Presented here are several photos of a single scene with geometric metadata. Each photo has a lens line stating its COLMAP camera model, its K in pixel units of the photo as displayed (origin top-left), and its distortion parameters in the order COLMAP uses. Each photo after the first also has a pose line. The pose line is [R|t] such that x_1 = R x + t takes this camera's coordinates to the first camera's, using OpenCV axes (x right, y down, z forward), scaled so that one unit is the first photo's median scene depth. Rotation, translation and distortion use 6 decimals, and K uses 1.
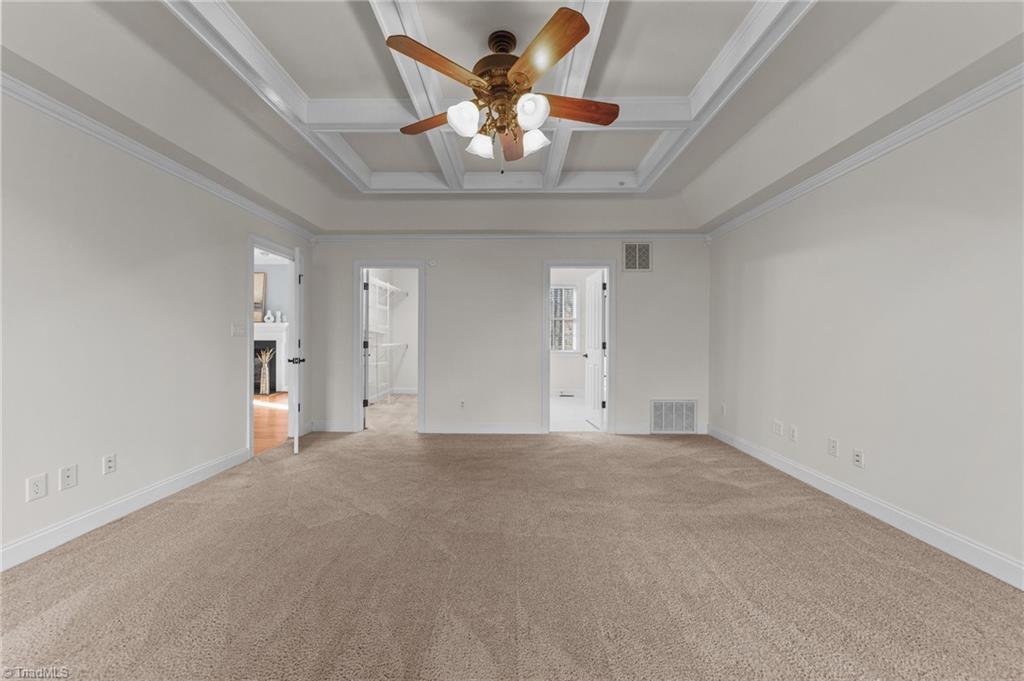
lens RADIAL K [[395.4, 0, 512.9], [0, 395.4, 336.9], [0, 0, 1]] dist [-0.009065, 0.004308]
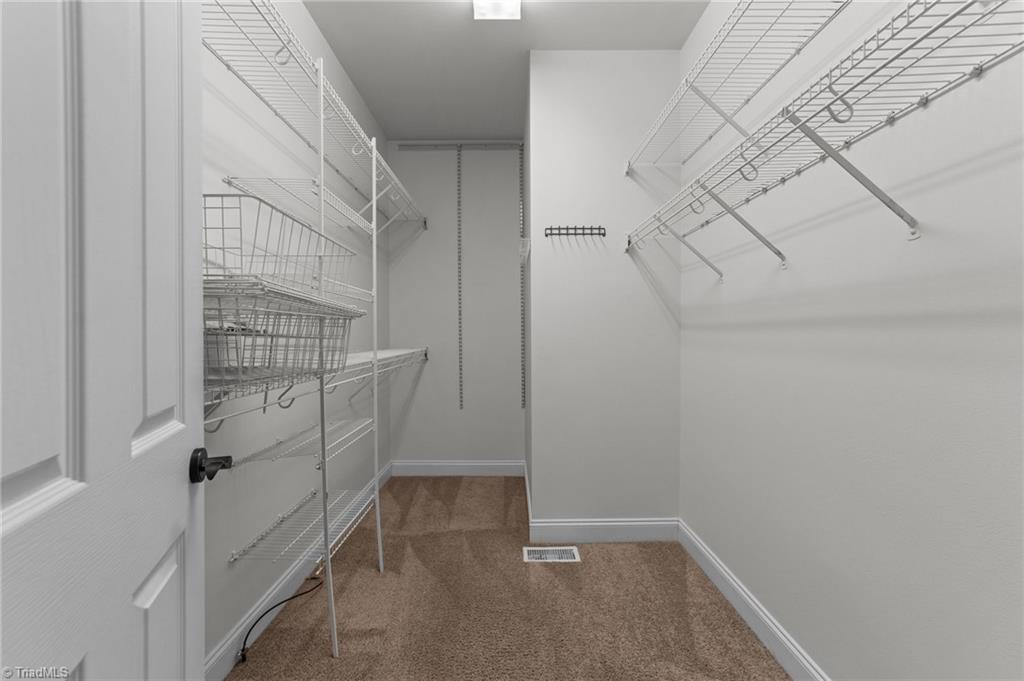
lens RADIAL K [[395.4, 0, 508.7], [0, 395.4, 341.3], [0, 0, 1]] dist [-0.009065, 0.004308]
pose [[0.999910, -0.004962, 0.012446, -0.228001], [0.004901, 0.999976, 0.004961, 0.009824], [-0.012470, -0.004900, 0.999910, 0.726199]]
